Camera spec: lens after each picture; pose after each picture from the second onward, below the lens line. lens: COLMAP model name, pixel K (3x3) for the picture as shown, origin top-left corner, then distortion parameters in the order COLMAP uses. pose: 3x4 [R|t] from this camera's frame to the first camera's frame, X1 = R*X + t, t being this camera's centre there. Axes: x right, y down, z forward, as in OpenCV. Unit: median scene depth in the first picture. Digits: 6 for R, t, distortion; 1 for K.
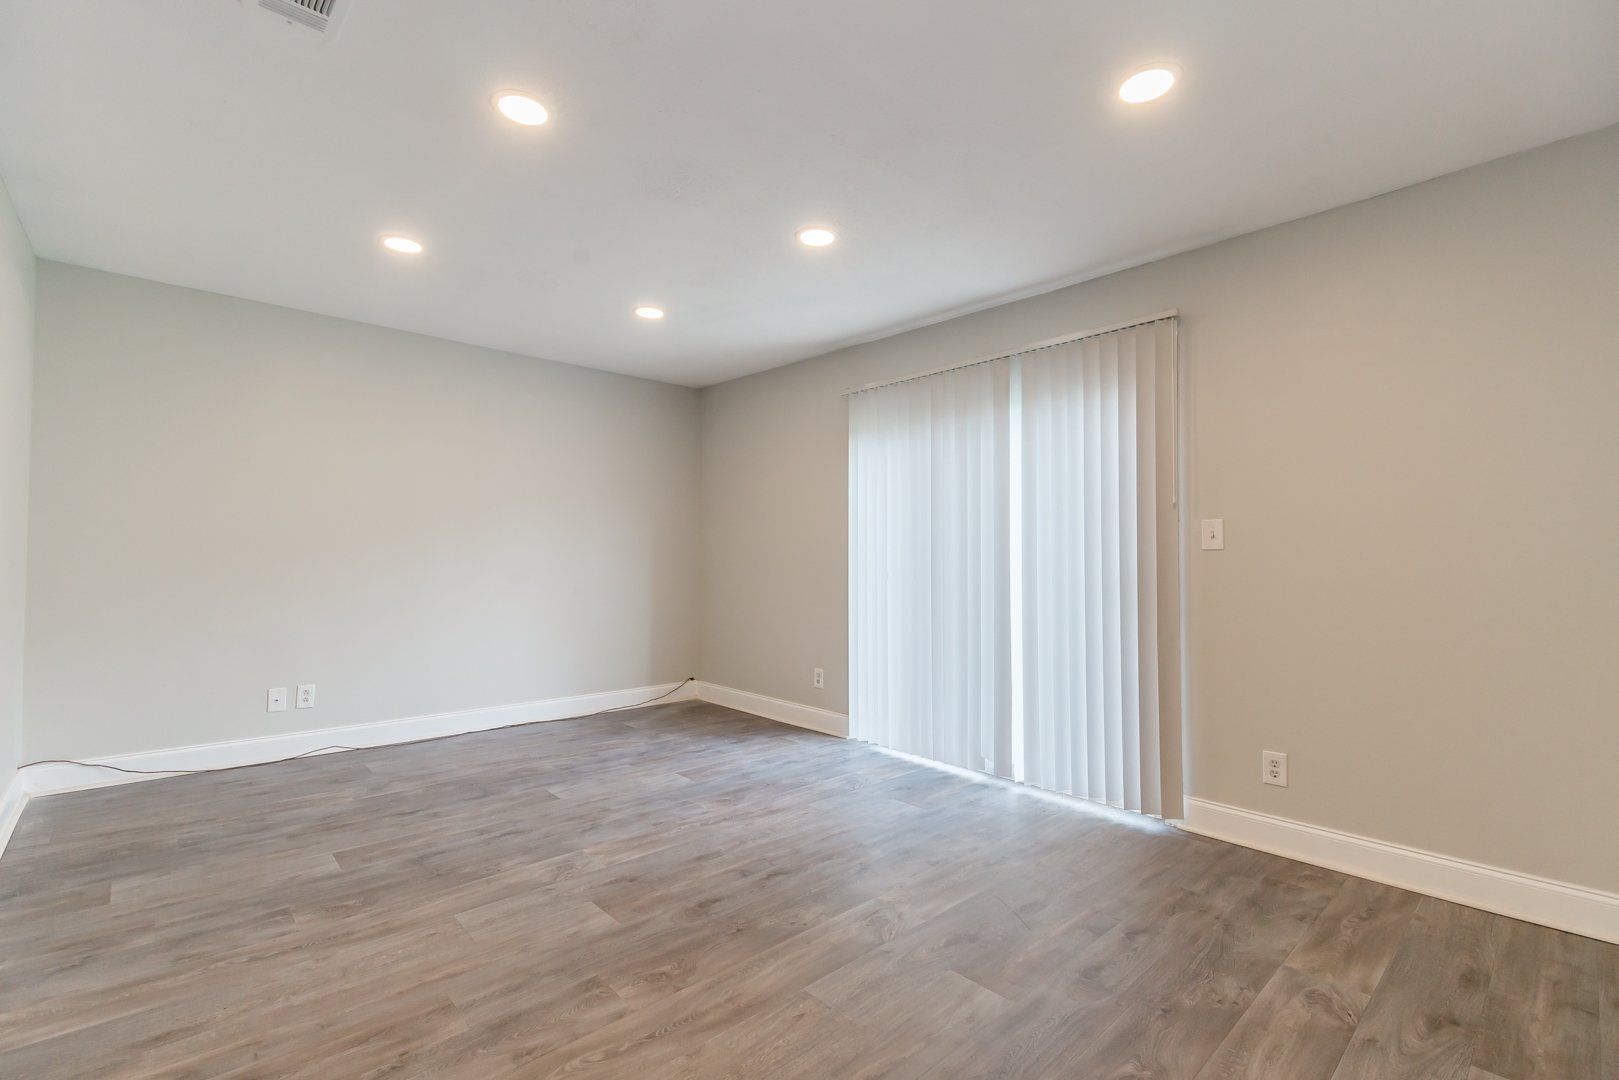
lens RADIAL K [[704.4, 0, 809.2], [0, 704.4, 480.2], [0, 0, 1]] dist [-0.001322, -0.000859]
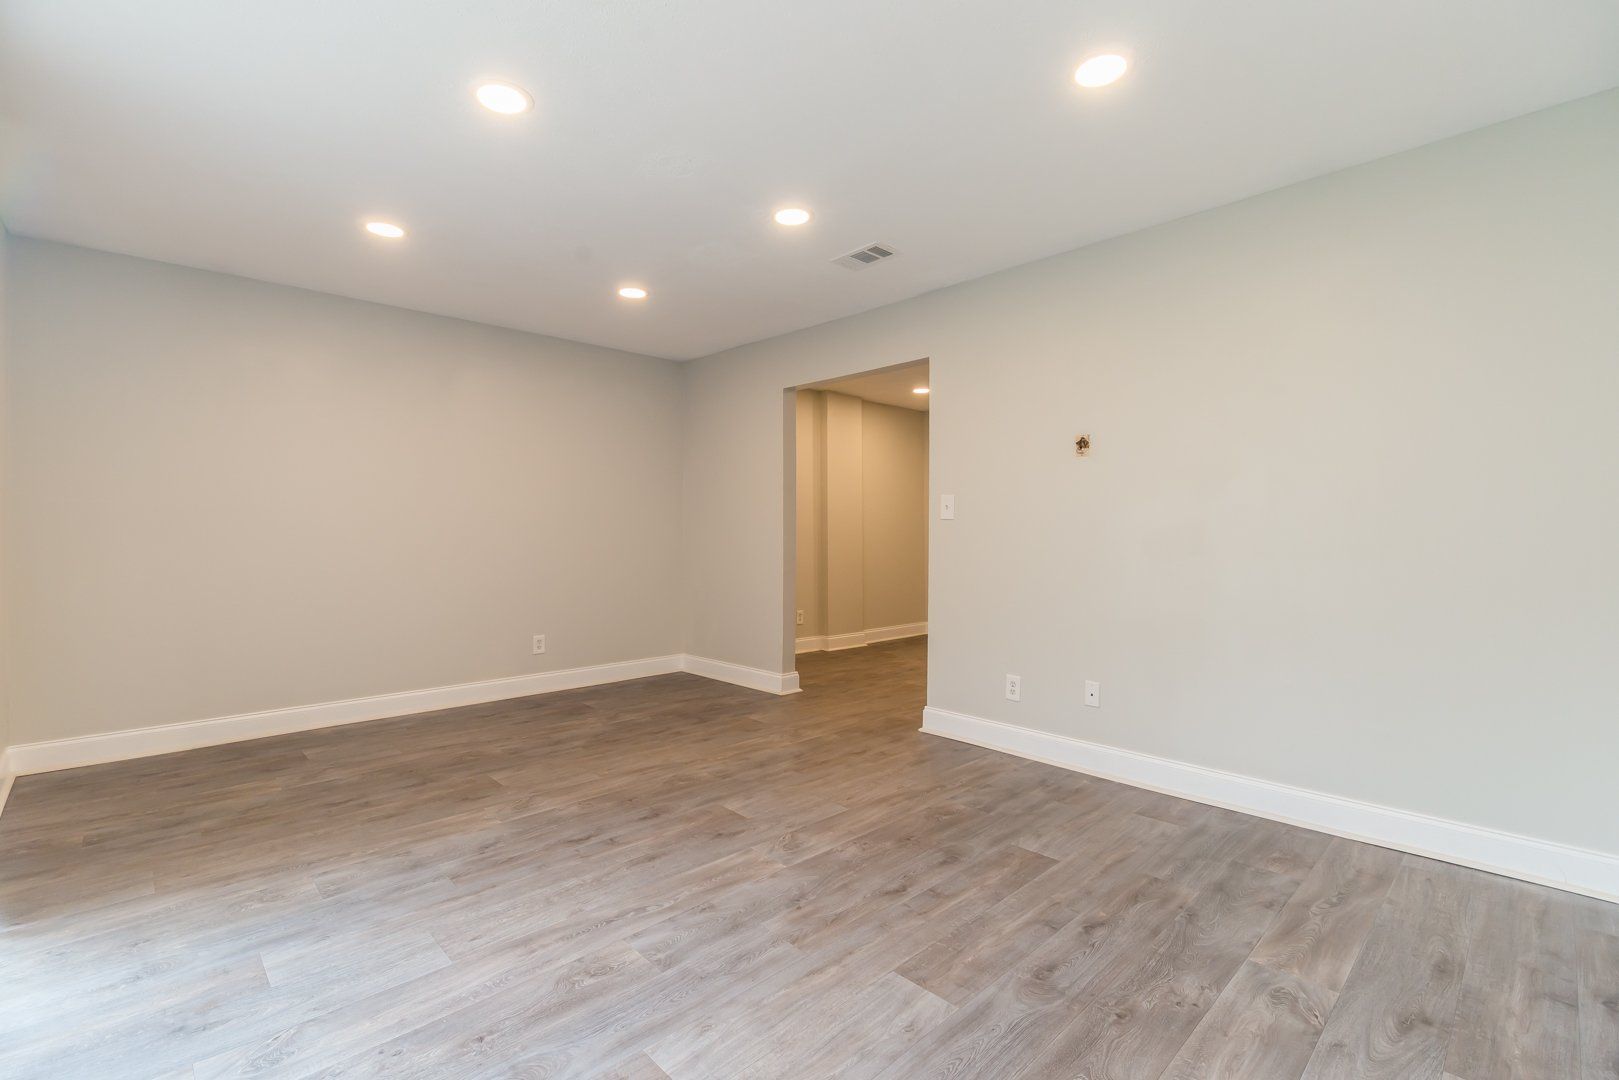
lens RADIAL K [[727.4, 0, 801.2], [0, 727.4, 547.9], [0, 0, 1]] dist [0.002826, -0.000003]
pose [[-0.999959, -0.008346, -0.003420, -0.321202], [-0.008029, 0.996423, -0.084123, 0.200089], [0.004110, -0.084092, -0.996450, 1.859783]]
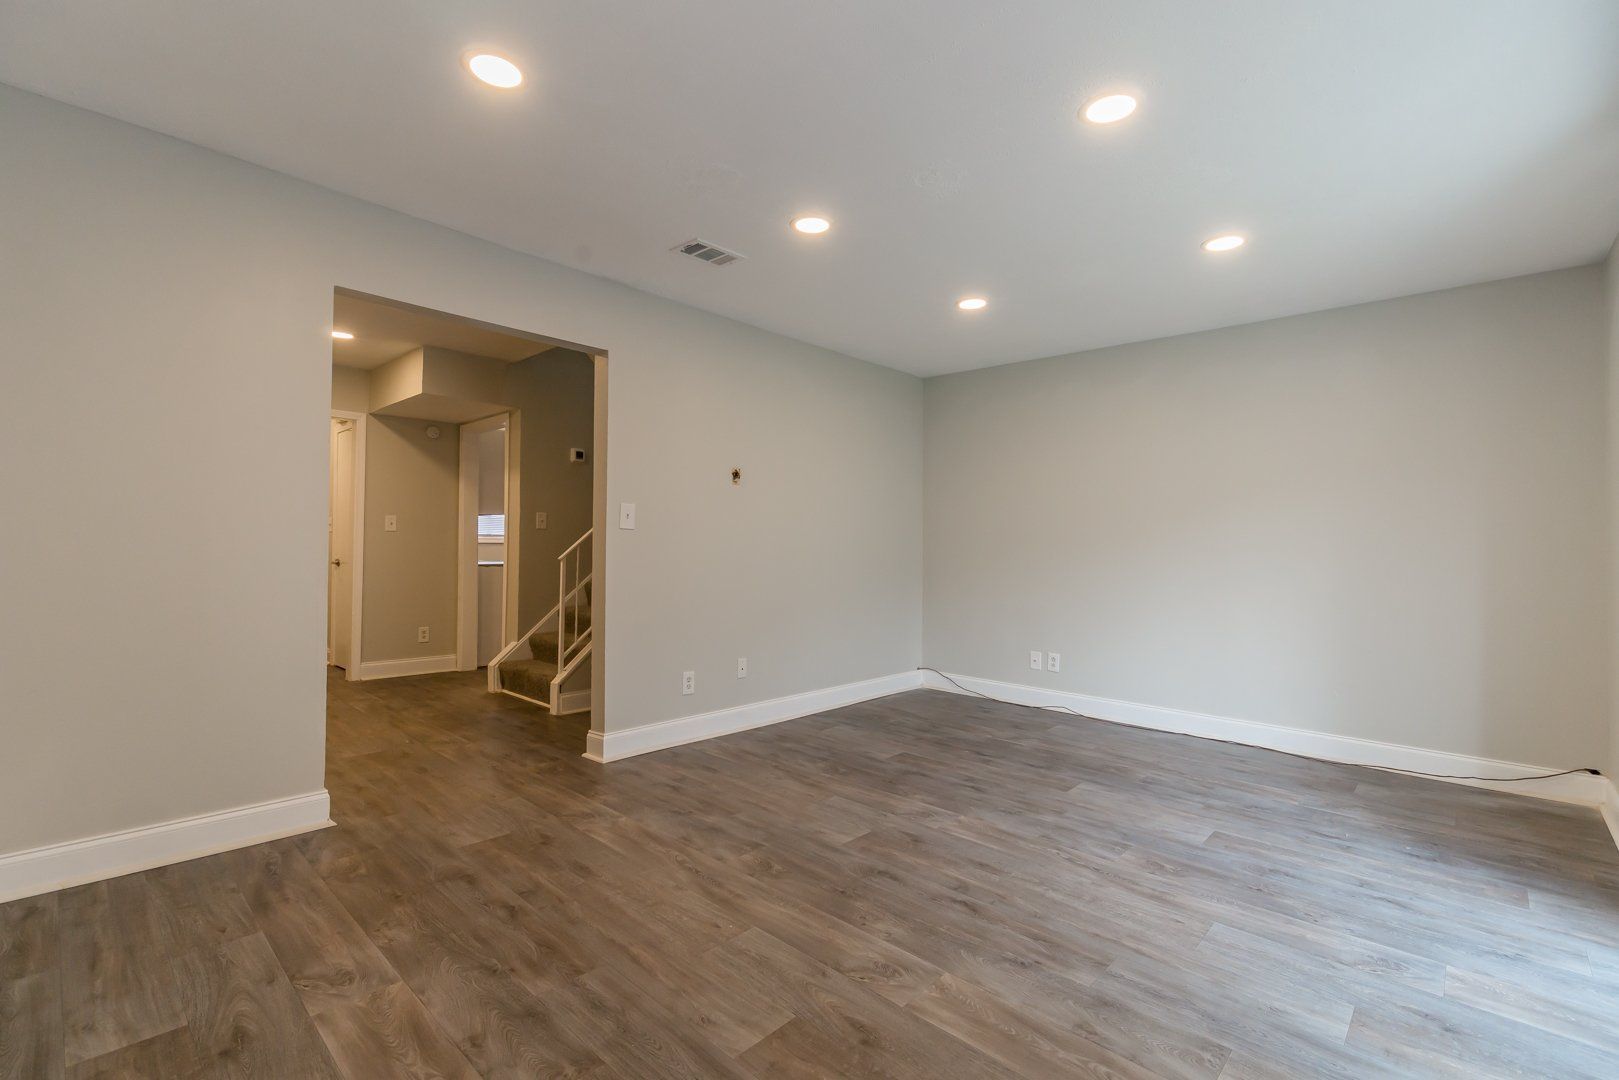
lens RADIAL K [[727.4, 0, 801.2], [0, 727.4, 547.9], [0, 0, 1]] dist [0.002826, -0.000003]
pose [[0.069570, 0.000323, -0.997577, 0.755307], [0.090825, 0.995845, 0.006656, 0.079550], [0.993434, -0.091069, 0.069252, 0.686530]]
